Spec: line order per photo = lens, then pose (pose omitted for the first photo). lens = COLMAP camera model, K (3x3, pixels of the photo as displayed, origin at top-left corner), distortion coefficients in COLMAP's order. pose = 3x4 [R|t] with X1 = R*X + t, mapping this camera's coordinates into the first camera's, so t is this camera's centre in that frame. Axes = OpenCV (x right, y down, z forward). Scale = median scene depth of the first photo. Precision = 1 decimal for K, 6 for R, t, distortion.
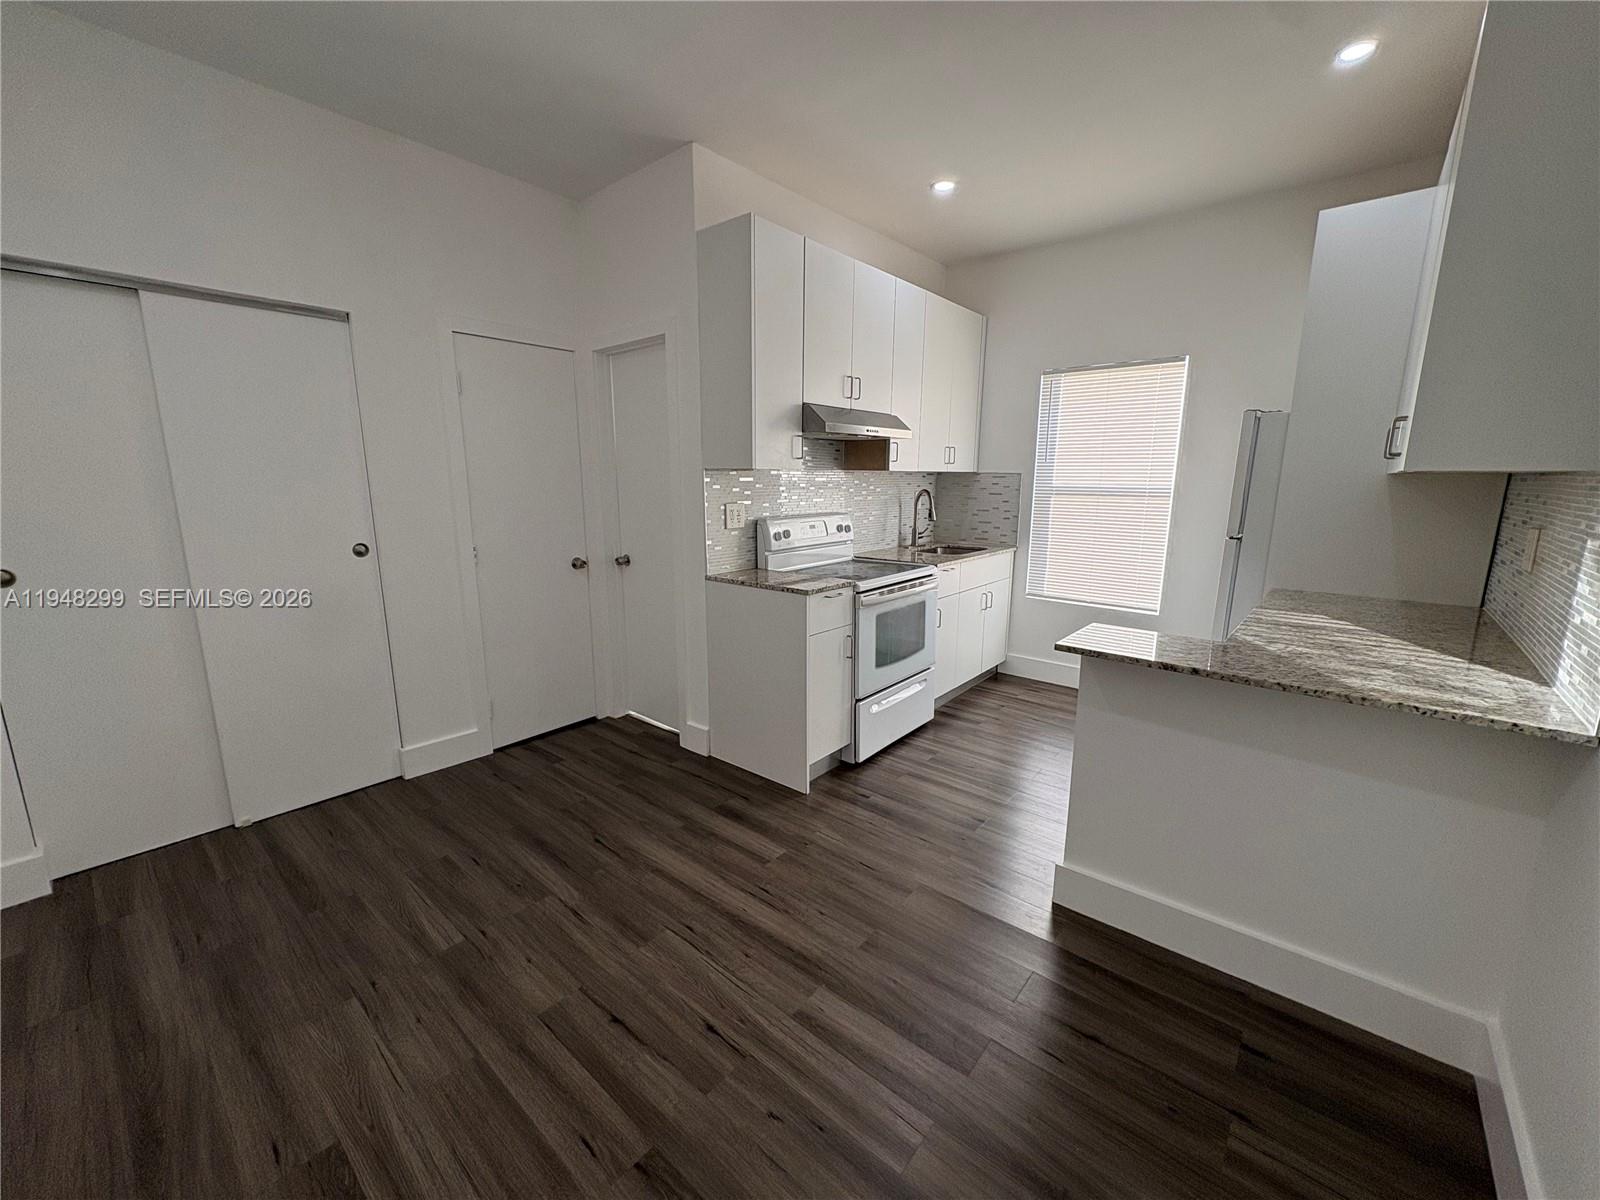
lens RADIAL K [[636.3, 0, 800.0], [0, 636.3, 600.0], [0, 0, 1]] dist [0.001176, 0.000162]
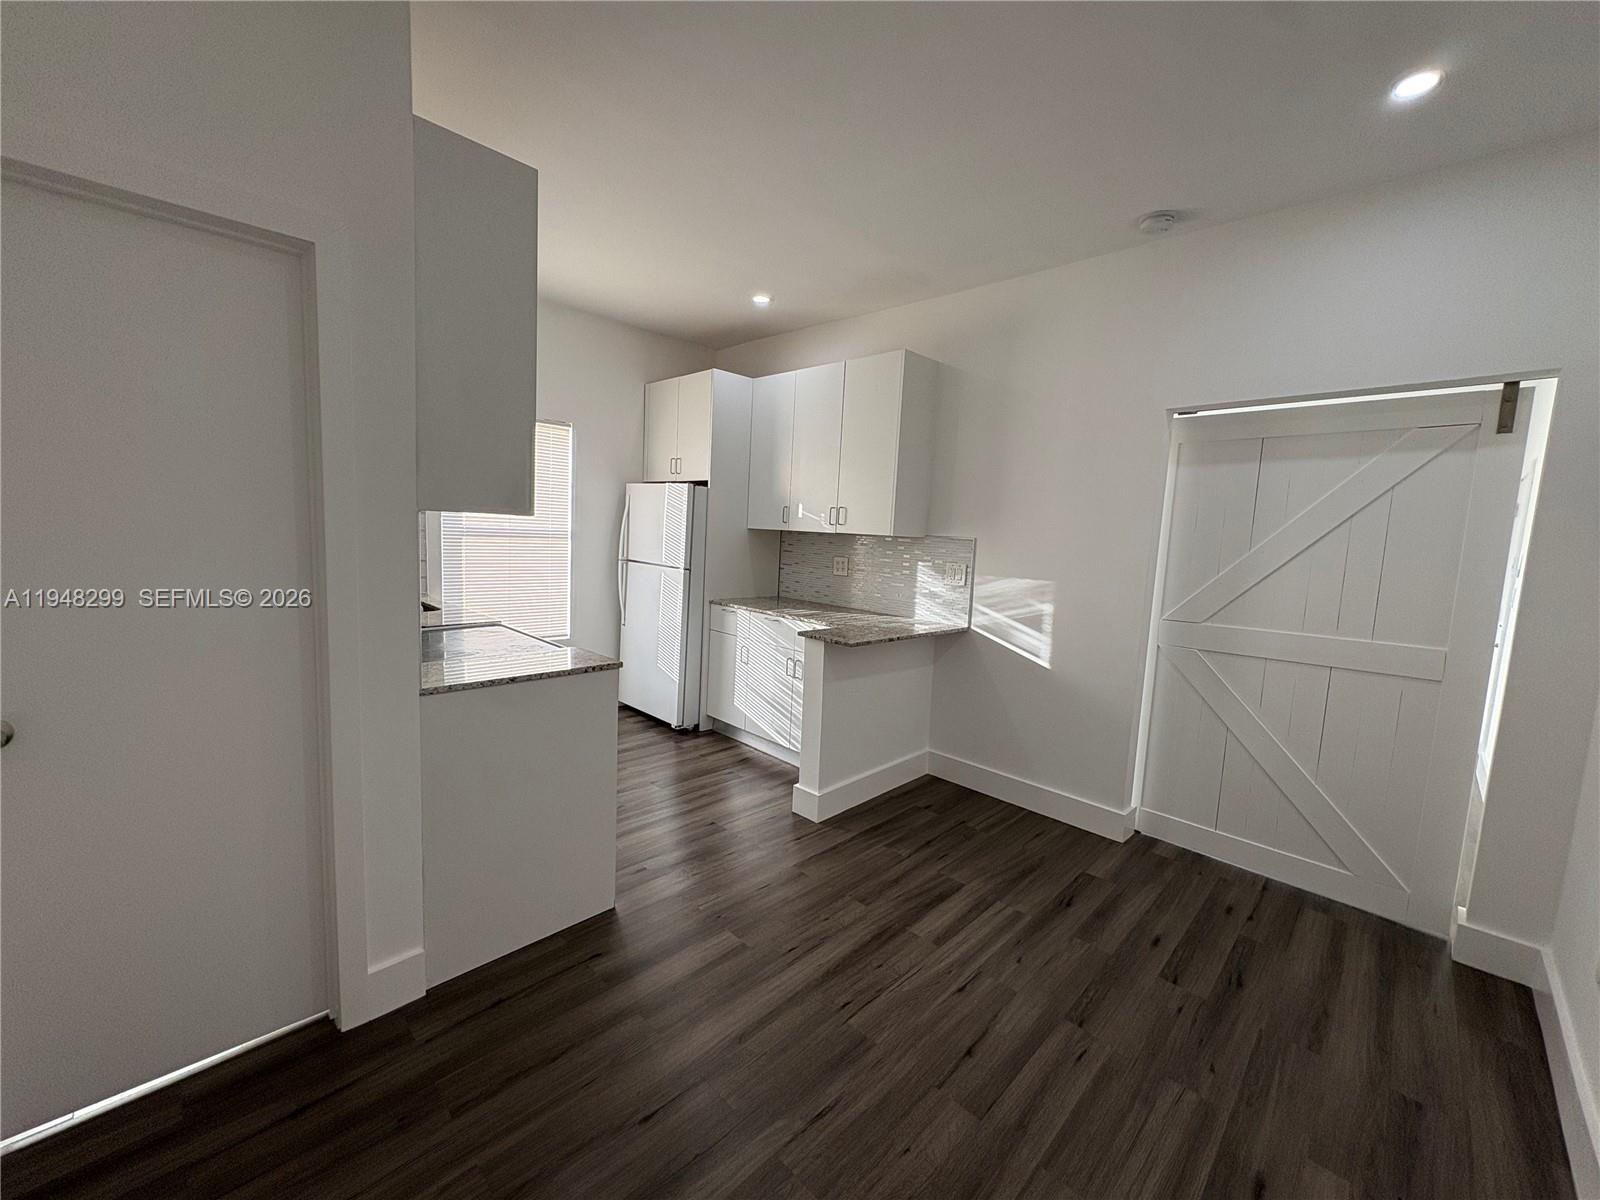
lens RADIAL K [[636.3, 0, 800.0], [0, 636.3, 600.0], [0, 0, 1]] dist [0.001176, 0.000162]
pose [[0.071124, -0.111855, 0.991176, -0.676090], [0.142027, 0.984703, 0.100933, -0.125187], [-0.987304, 0.133595, 0.085923, 0.571489]]
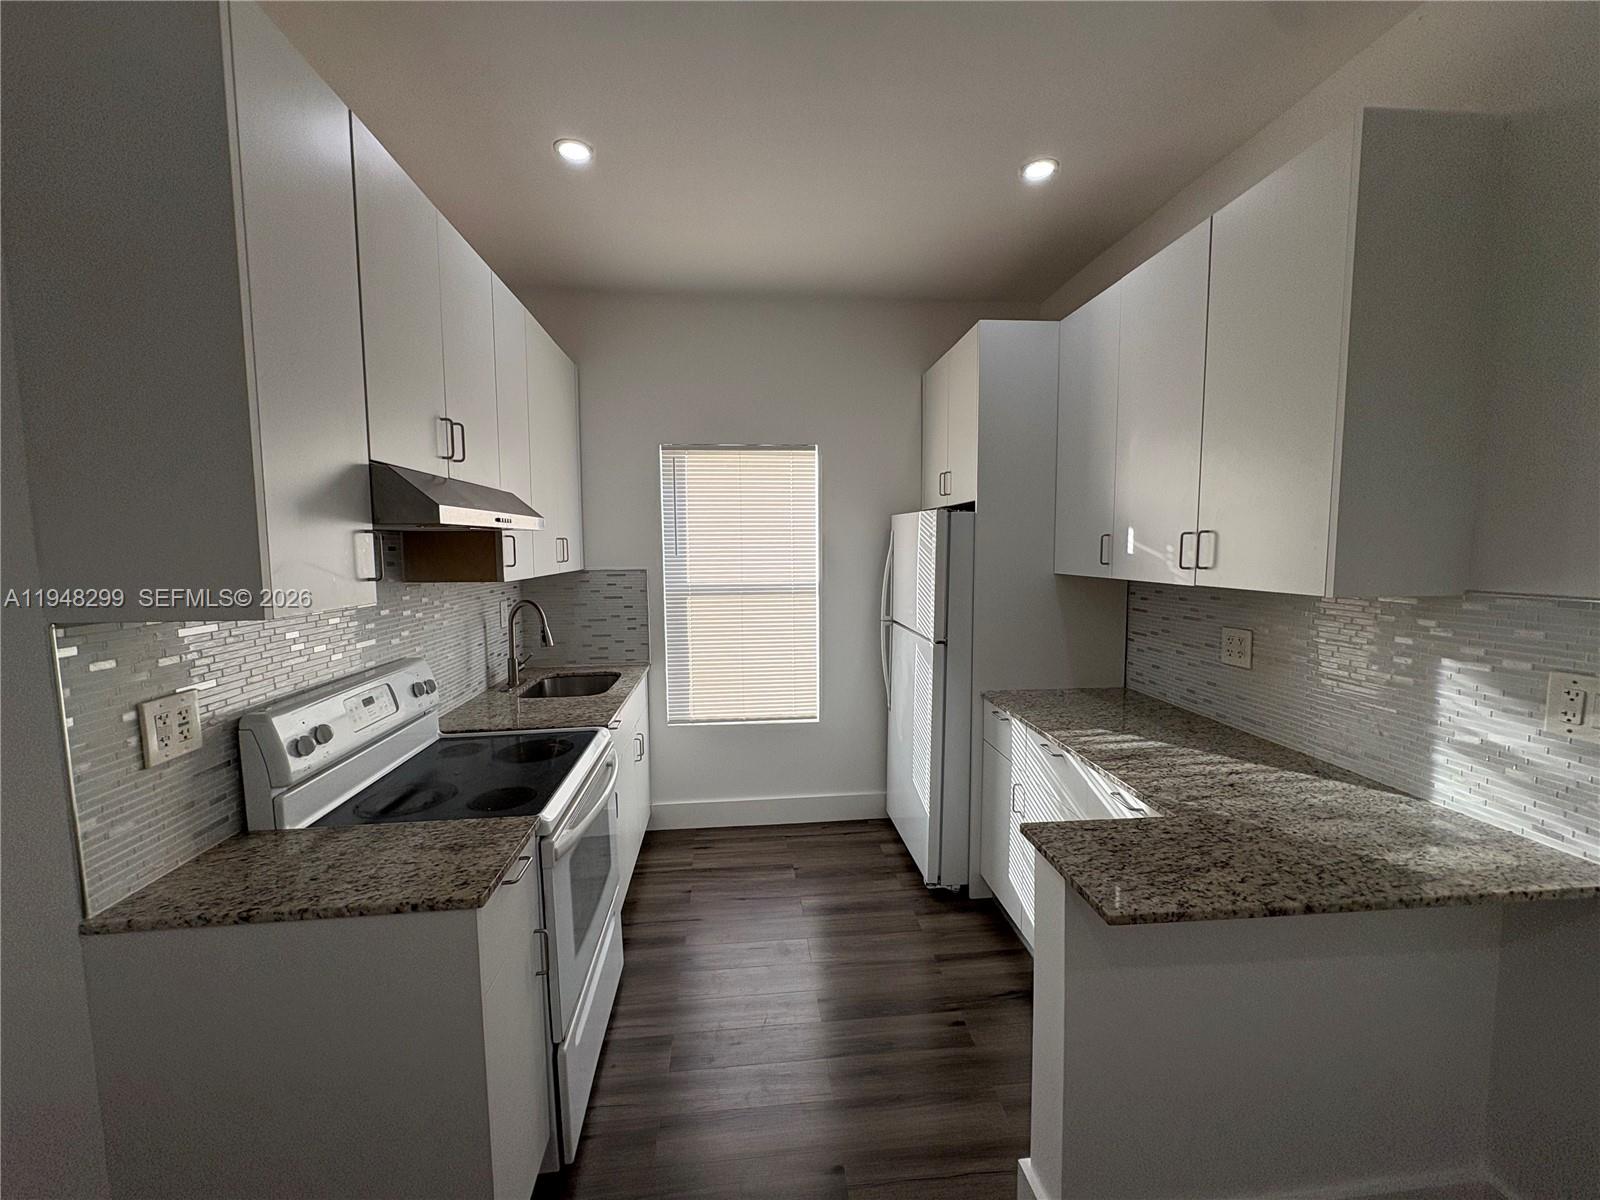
lens RADIAL K [[636.3, 0, 800.0], [0, 636.3, 600.0], [0, 0, 1]] dist [0.001176, 0.000162]
pose [[0.695389, -0.072586, 0.714959, -0.108093], [0.150067, 0.987619, -0.045691, -0.133326], [-0.702791, 0.139065, 0.697672, 0.442311]]
